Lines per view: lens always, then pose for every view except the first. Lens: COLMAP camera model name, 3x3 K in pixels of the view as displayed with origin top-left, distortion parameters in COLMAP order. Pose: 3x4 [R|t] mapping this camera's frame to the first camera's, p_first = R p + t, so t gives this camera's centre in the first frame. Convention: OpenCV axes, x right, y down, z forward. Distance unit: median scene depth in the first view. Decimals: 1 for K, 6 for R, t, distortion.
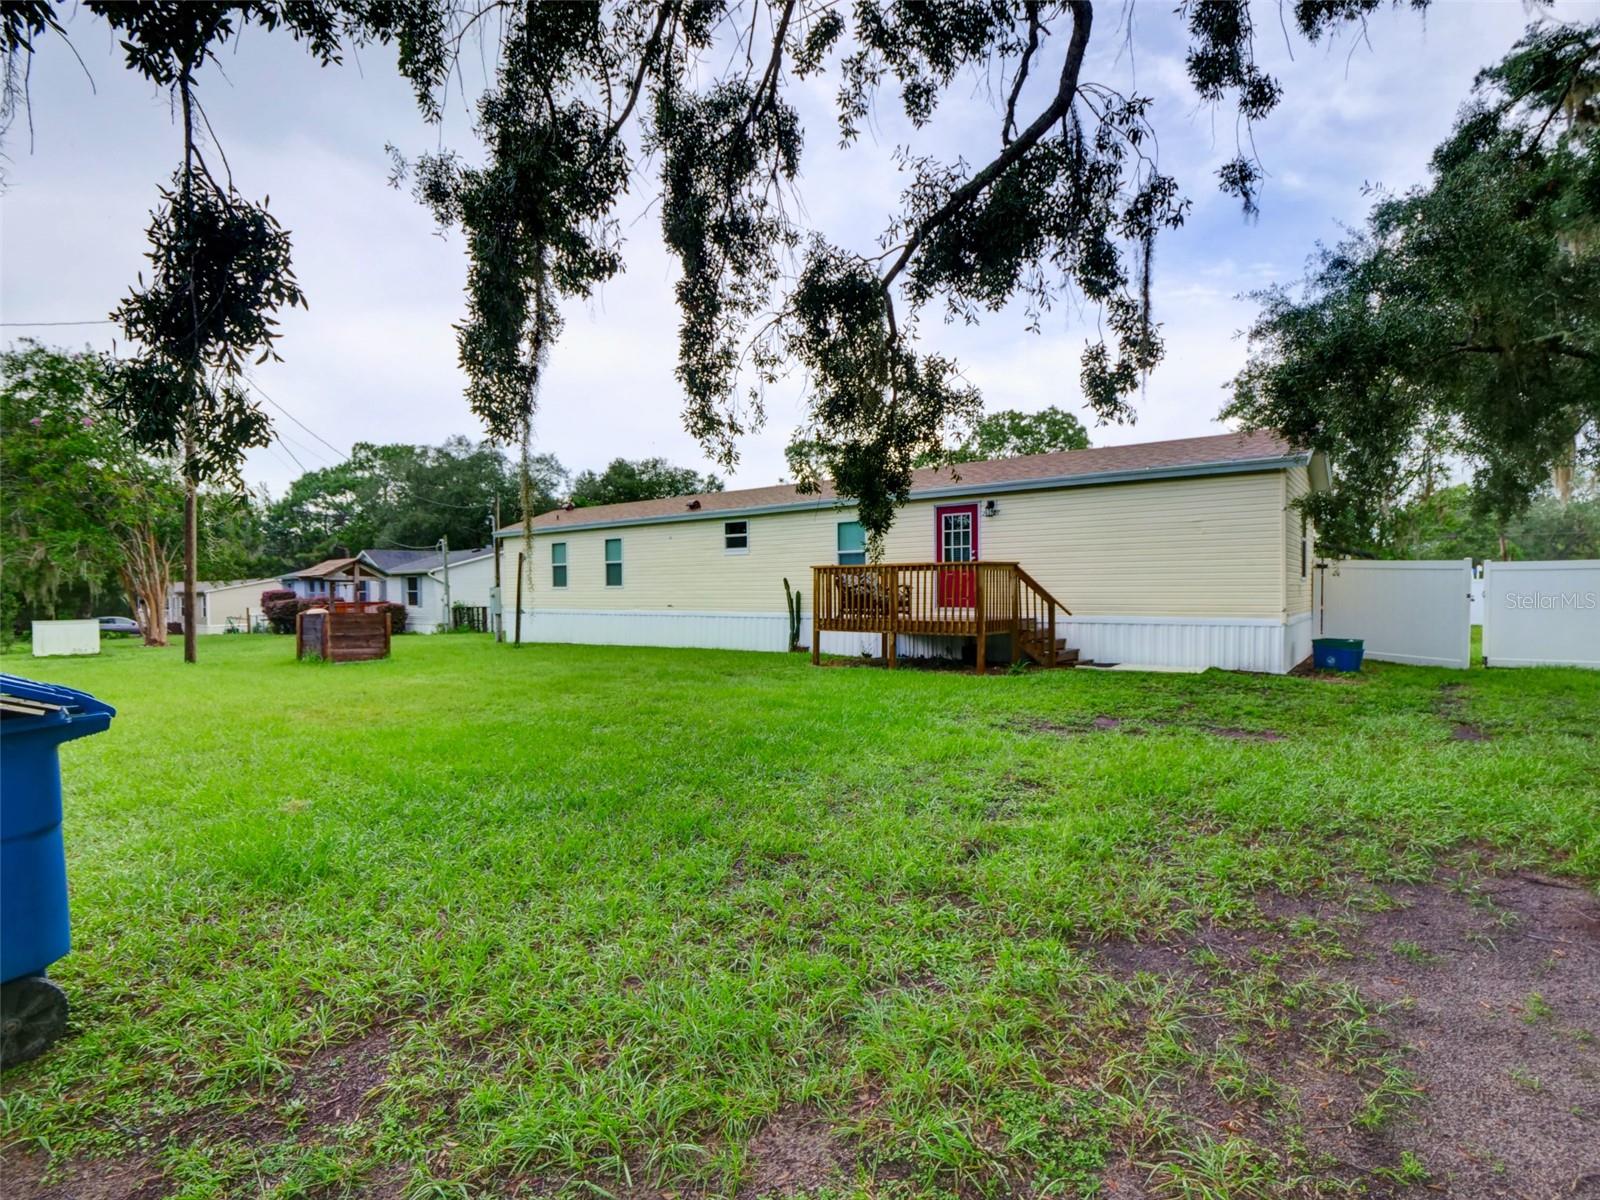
lens RADIAL K [[815.0, 0, 808.5], [0, 815.0, 604.4], [0, 0, 1]] dist [-0.014292, 0.000448]
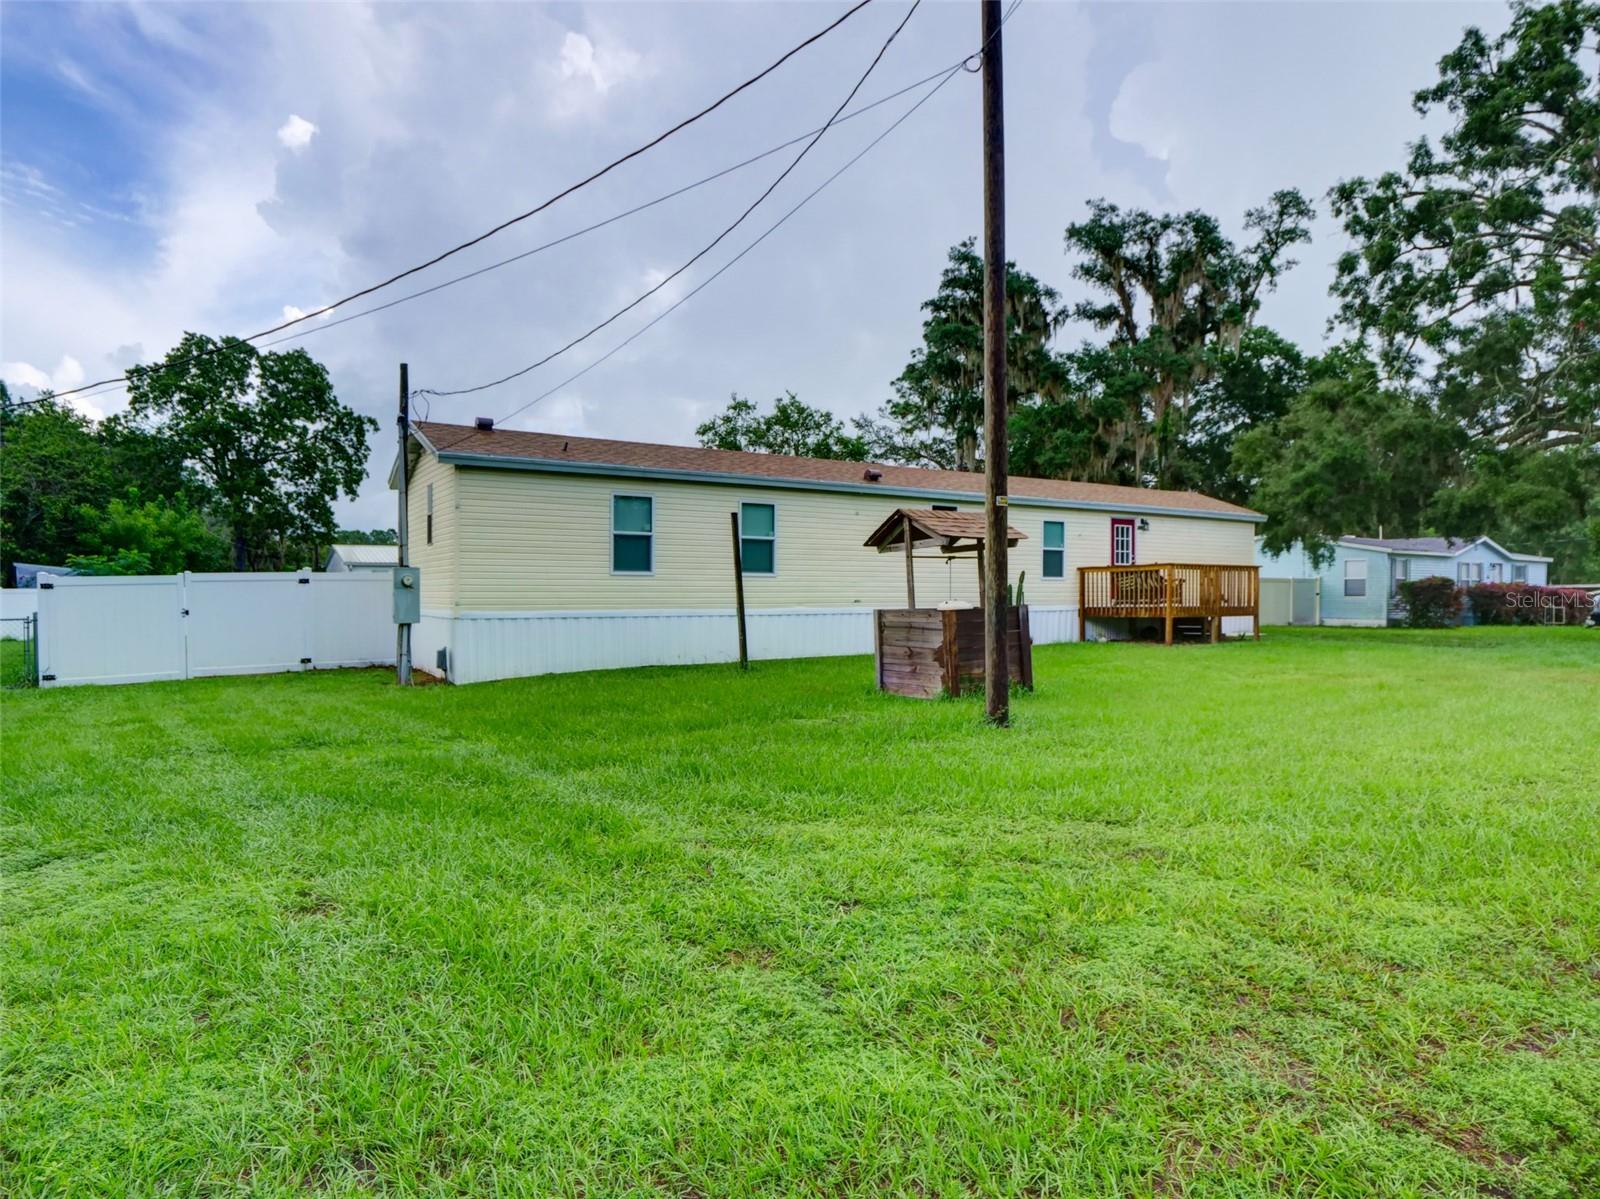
lens RADIAL K [[938.3, 0, 805.4], [0, 938.3, 602.6], [0, 0, 1]] dist [0.002146, 0.002966]
pose [[0.334350, -0.001770, 0.942447, -1.200110], [0.010950, 0.999938, -0.002007, 0.005853], [-0.942385, 0.010991, 0.334349, 0.862819]]
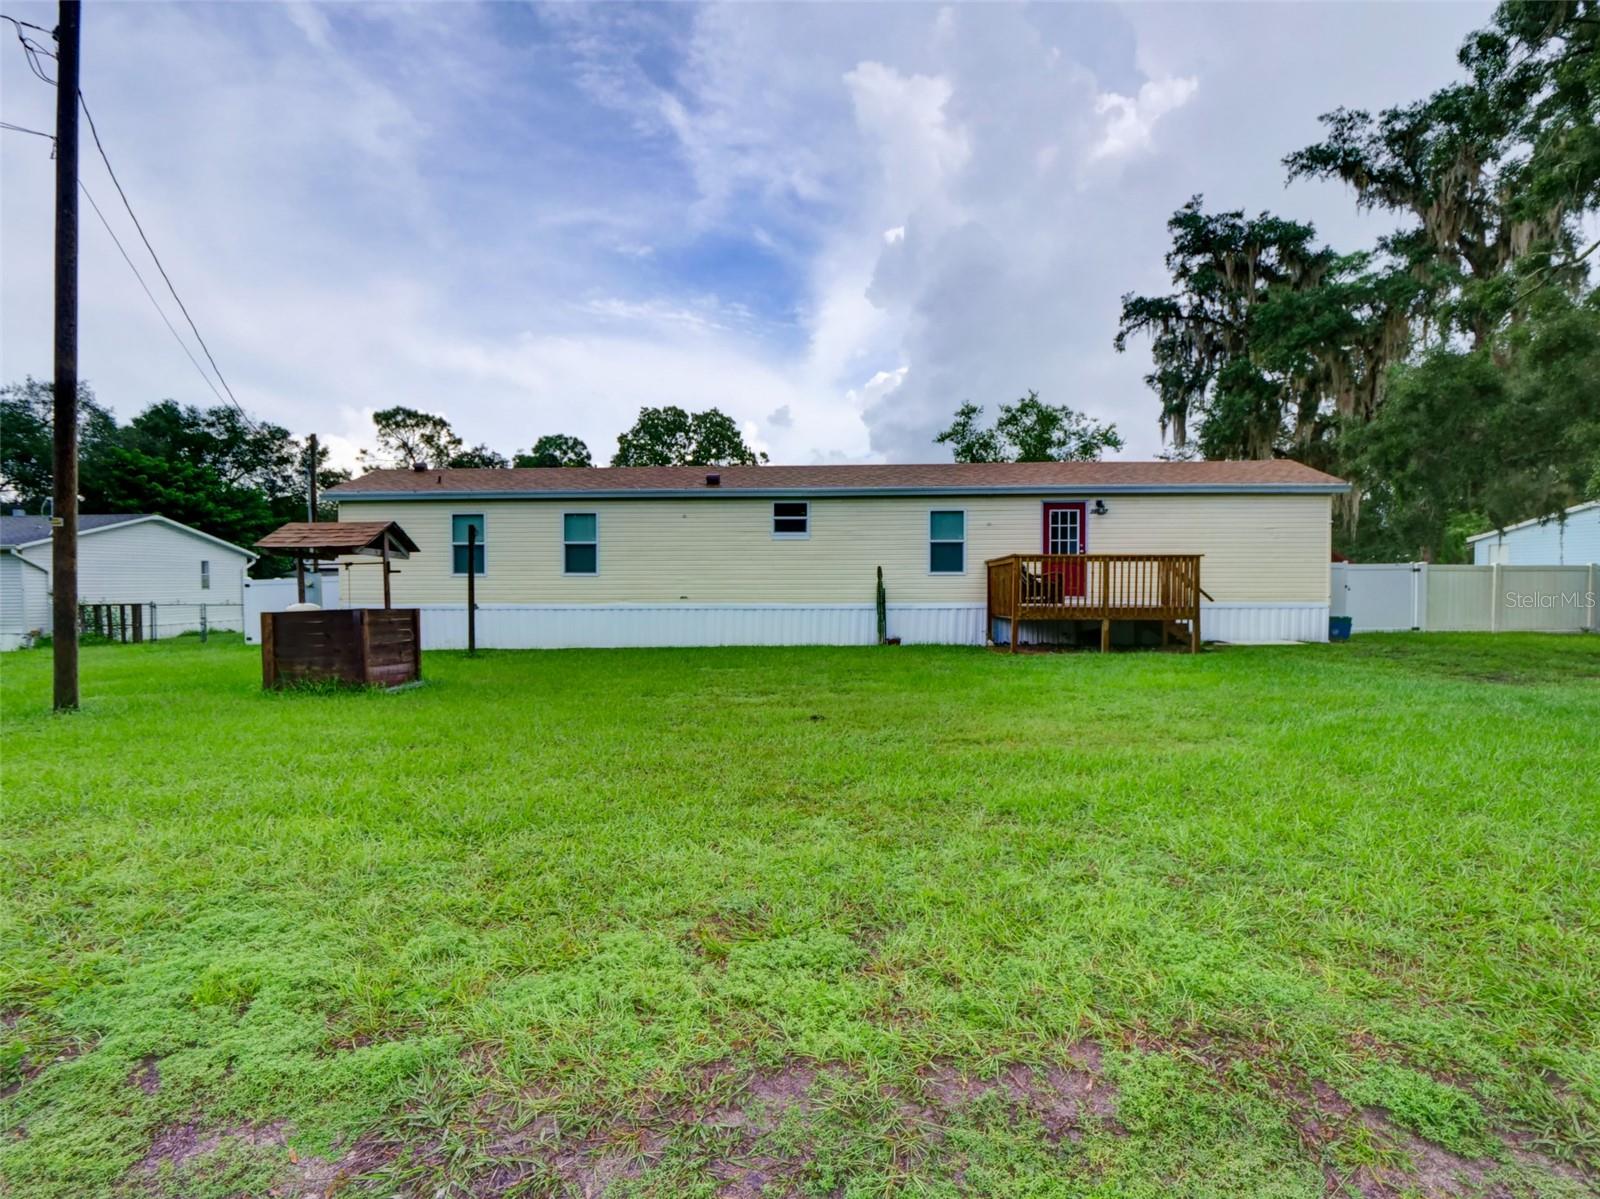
lens RADIAL K [[801.5, 0, 800.0], [0, 801.5, 599.5], [0, 0, 1]] dist [-0.013849, 0.000325]
pose [[0.813512, -0.005622, 0.581521, -0.640771], [0.005323, 0.999983, 0.002221, 0.003522], [-0.581524, 0.001289, 0.813528, 0.296448]]
